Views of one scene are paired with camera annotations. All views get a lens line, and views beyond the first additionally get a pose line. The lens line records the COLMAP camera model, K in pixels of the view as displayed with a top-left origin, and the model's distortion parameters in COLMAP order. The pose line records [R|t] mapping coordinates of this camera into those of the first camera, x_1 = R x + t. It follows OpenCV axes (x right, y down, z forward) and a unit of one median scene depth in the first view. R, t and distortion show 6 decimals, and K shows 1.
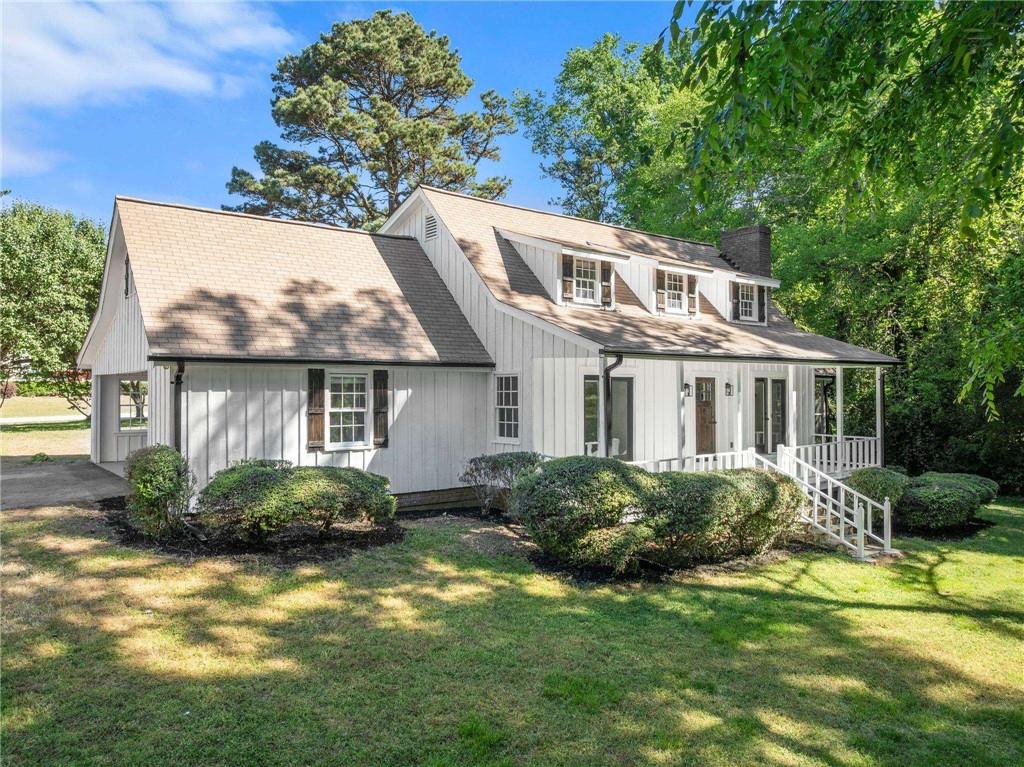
lens RADIAL K [[729.5, 0, 535.1], [0, 729.5, 403.0], [0, 0, 1]] dist [-0.001261, -0.000444]
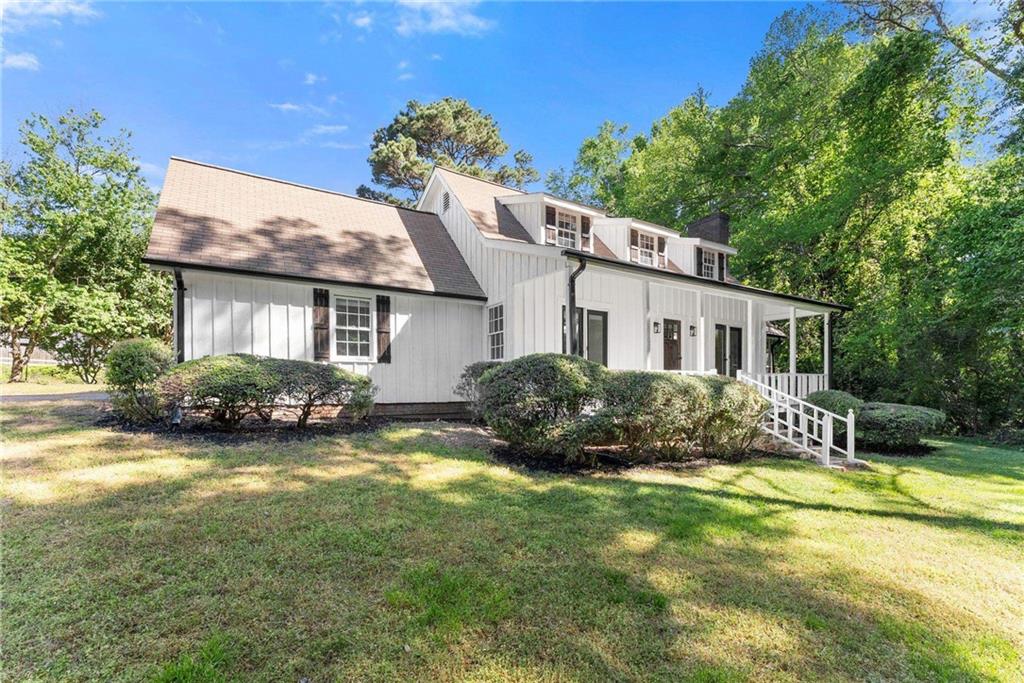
lens RADIAL K [[438.0, 0, 514.2], [0, 438.0, 397.5], [0, 0, 1]] dist [0.014683, 0.000202]
pose [[0.991890, 0.001928, -0.127087, 0.076572], [-0.000664, 0.999950, 0.009981, 0.096930], [0.127100, -0.009816, 0.991841, 0.284006]]
